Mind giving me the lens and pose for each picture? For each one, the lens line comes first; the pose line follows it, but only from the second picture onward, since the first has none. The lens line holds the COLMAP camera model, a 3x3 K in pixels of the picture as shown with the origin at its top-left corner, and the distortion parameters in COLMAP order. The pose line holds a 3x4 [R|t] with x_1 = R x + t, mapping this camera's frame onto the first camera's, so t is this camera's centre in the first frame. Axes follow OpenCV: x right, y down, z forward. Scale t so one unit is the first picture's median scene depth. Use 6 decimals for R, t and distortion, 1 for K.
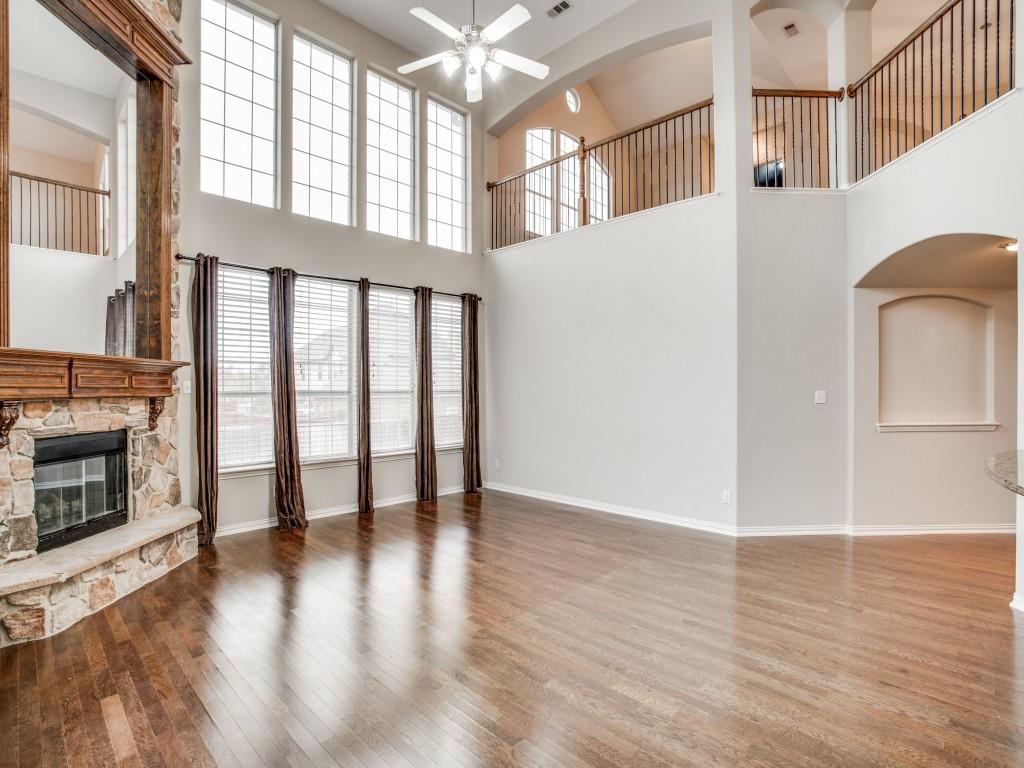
lens RADIAL K [[501.3, 0, 512.0], [0, 501.3, 393.2], [0, 0, 1]] dist [-0.064788, 0.021260]
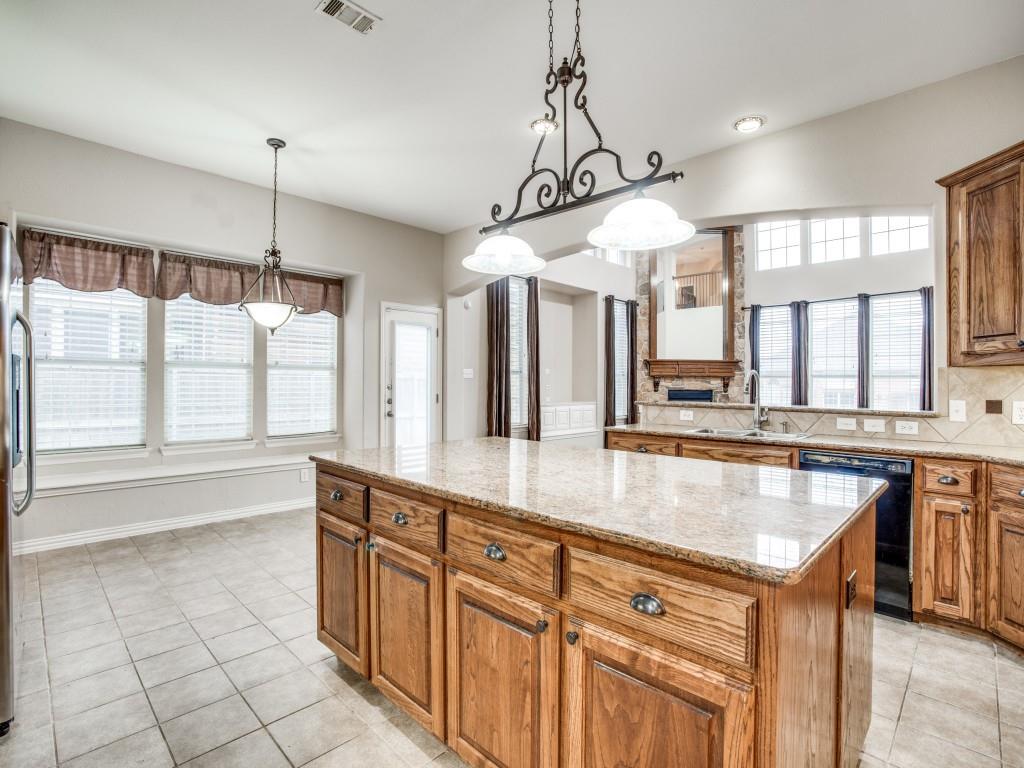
lens RADIAL K [[501.3, 0, 507.4], [0, 501.3, 384.6], [0, 0, 1]] dist [-0.064788, 0.021260]
pose [[-0.004745, 0.004965, -0.999976, 1.370654], [-0.019706, 0.999793, 0.005058, 0.045785], [0.999795, 0.019730, -0.004646, 0.030607]]
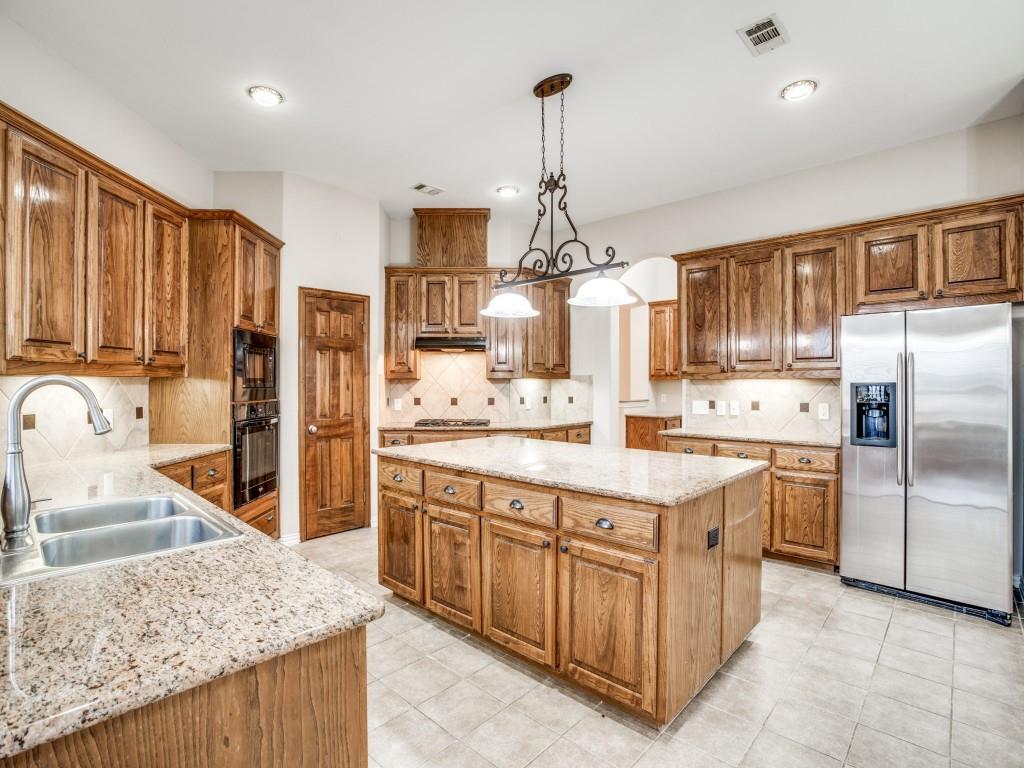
lens RADIAL K [[501.3, 0, 510.5], [0, 501.3, 386.0], [0, 0, 1]] dist [-0.064788, 0.021260]
pose [[-0.004136, -0.002425, 0.999989, 0.324630], [0.010527, 0.999942, 0.002468, 0.028059], [-0.999936, 0.010537, -0.004110, 0.136688]]
